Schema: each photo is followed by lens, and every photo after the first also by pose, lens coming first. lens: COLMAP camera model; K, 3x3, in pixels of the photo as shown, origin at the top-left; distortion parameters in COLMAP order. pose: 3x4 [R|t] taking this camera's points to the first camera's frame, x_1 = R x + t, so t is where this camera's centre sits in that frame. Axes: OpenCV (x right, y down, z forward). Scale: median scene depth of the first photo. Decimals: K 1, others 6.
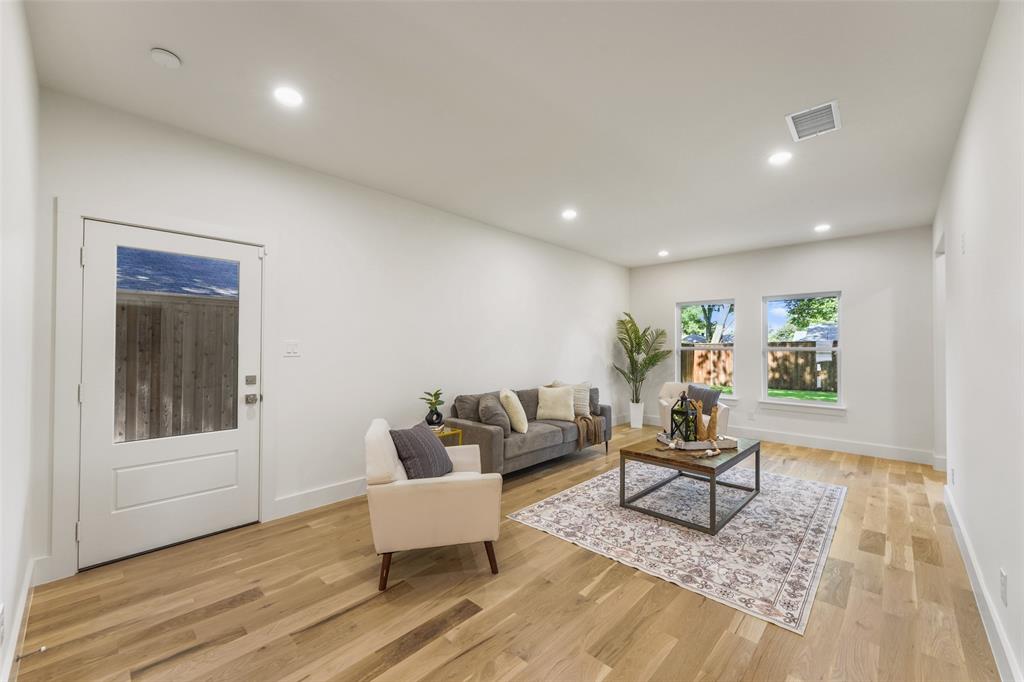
lens RADIAL K [[405.0, 0, 512.0], [0, 405.0, 344.6], [0, 0, 1]] dist [0.011605, -0.001641]
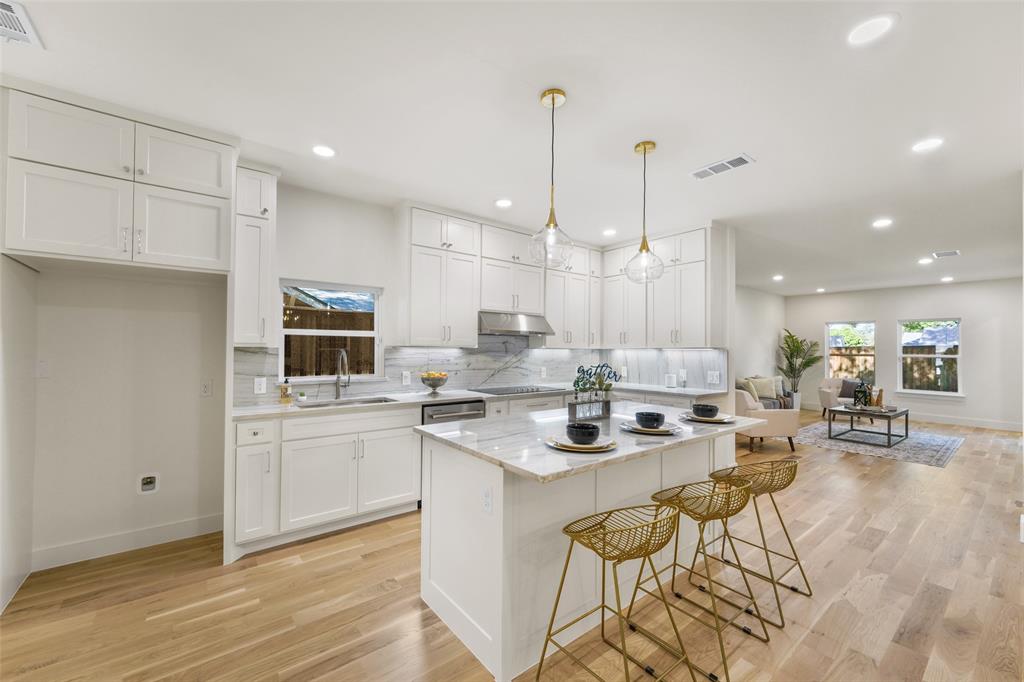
lens RADIAL K [[405.0, 0, 511.1], [0, 405.0, 347.4], [0, 0, 1]] dist [0.011605, -0.001641]
pose [[0.988280, 0.001116, -0.152647, -0.594105], [-0.000214, 0.999982, 0.005924, -0.030610], [0.152651, -0.005822, 0.988263, -0.734362]]
